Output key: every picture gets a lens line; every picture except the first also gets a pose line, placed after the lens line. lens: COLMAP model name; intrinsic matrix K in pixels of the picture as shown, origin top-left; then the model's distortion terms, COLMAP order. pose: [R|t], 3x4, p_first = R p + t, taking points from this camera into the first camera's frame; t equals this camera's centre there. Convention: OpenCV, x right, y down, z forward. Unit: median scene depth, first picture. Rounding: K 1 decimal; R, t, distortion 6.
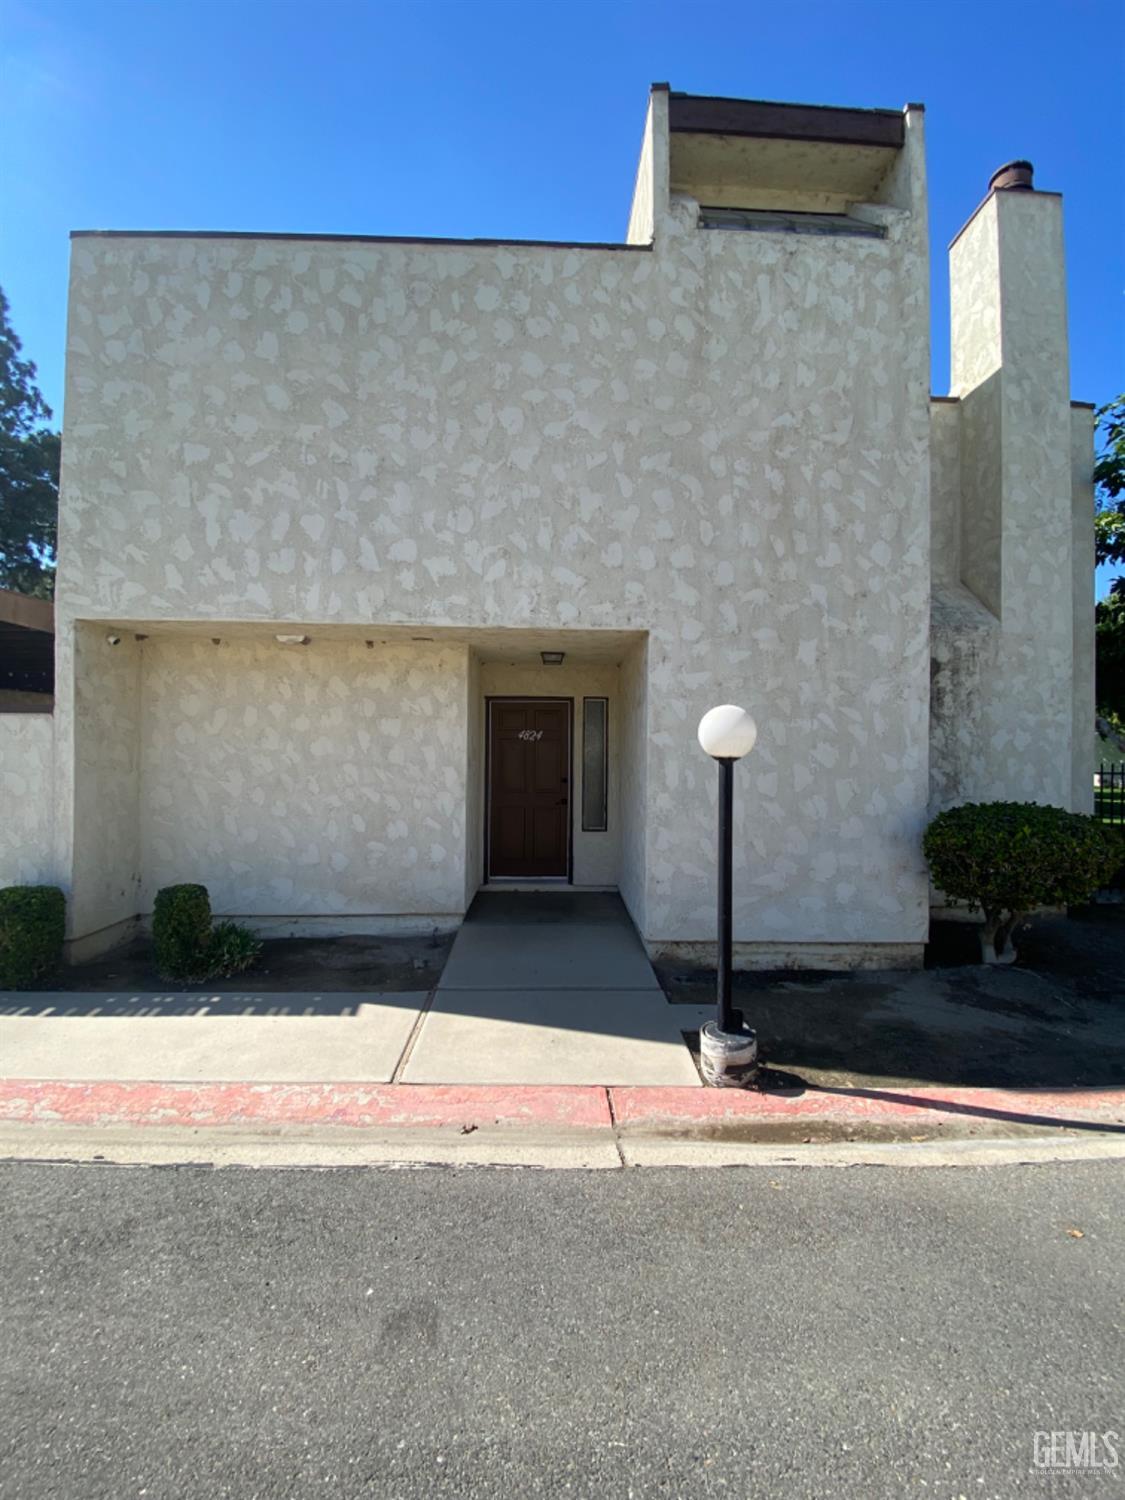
lens RADIAL K [[594.5, 0, 560.5], [0, 594.5, 753.8], [0, 0, 1]] dist [-0.001422, -0.004528]
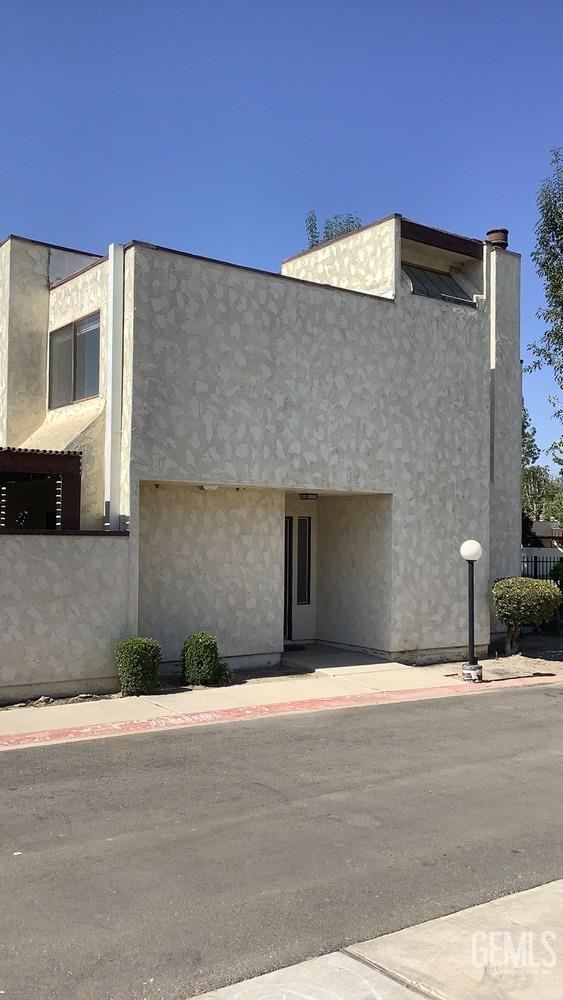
lens RADIAL K [[903.4, 0, 275.3], [0, 903.4, 510.9], [0, 0, 1]] dist [0.038650, -0.024217]
pose [[0.827603, 0.016933, 0.561058, -1.871235], [-0.003622, 0.999685, -0.024829, -0.074901], [-0.561302, 0.018516, 0.827404, -1.279097]]
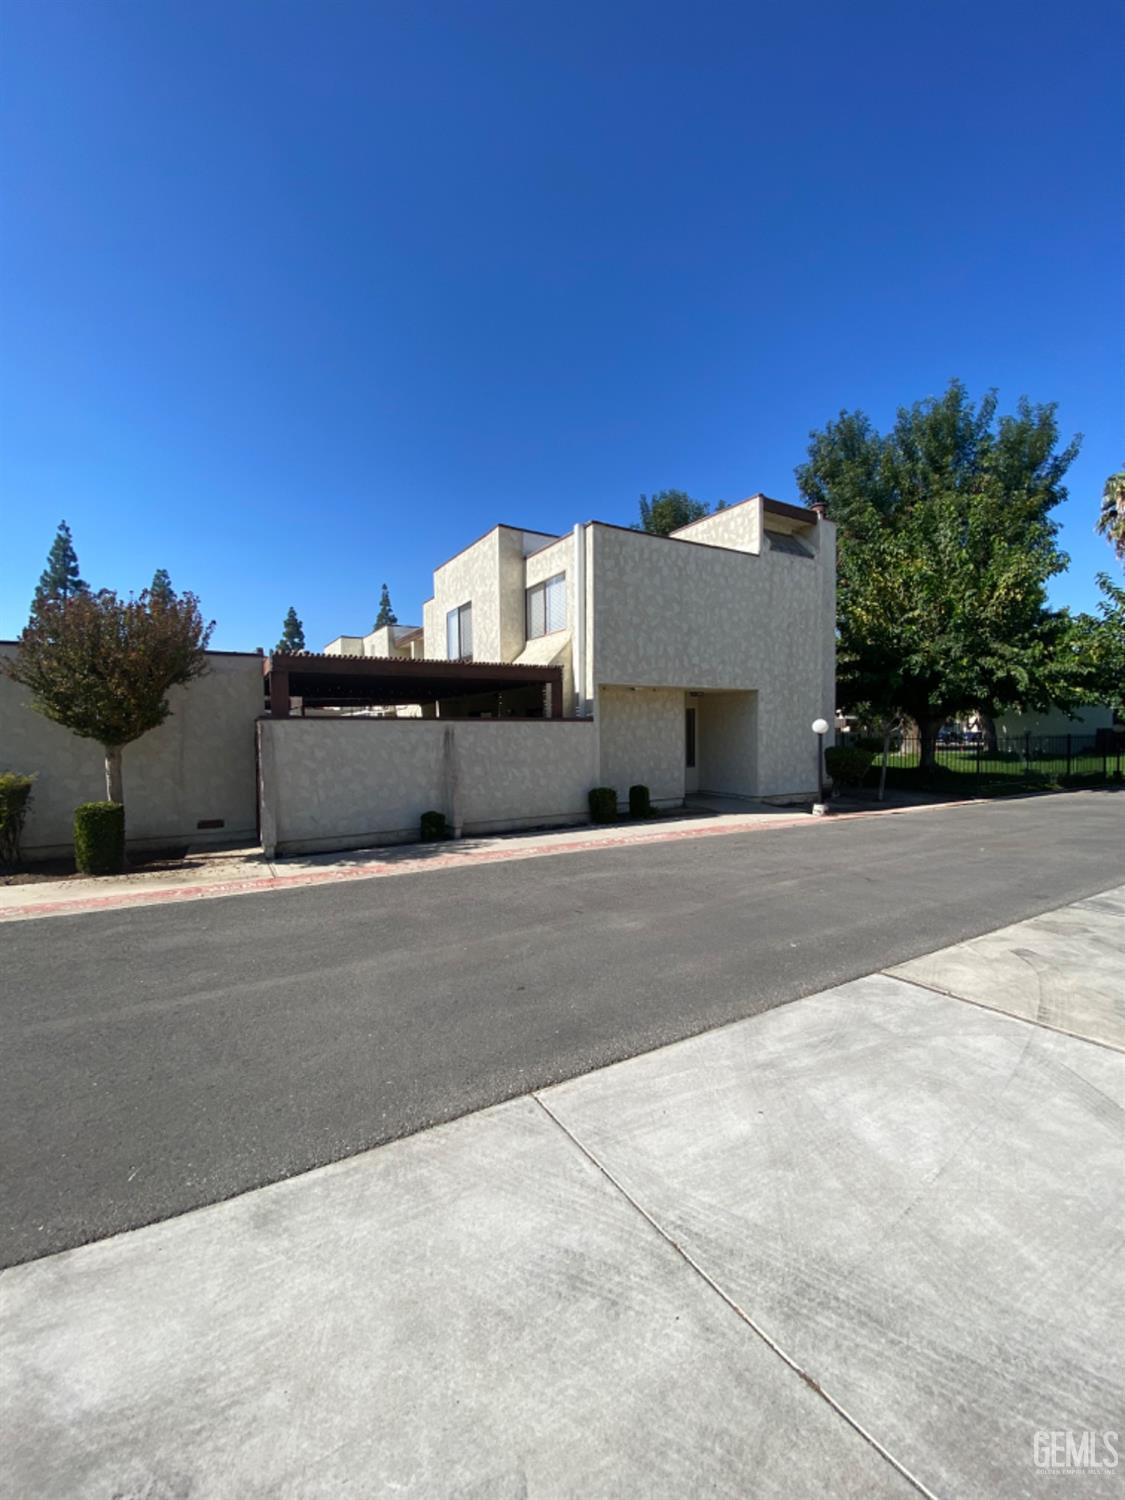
lens RADIAL K [[594.5, 0, 550.1], [0, 594.5, 763.2], [0, 0, 1]] dist [-0.001422, -0.004528]
pose [[0.885269, -0.042254, 0.463156, -2.117294], [0.017781, 0.998211, 0.057081, -0.035514], [-0.464739, -0.042296, 0.884437, -1.114377]]
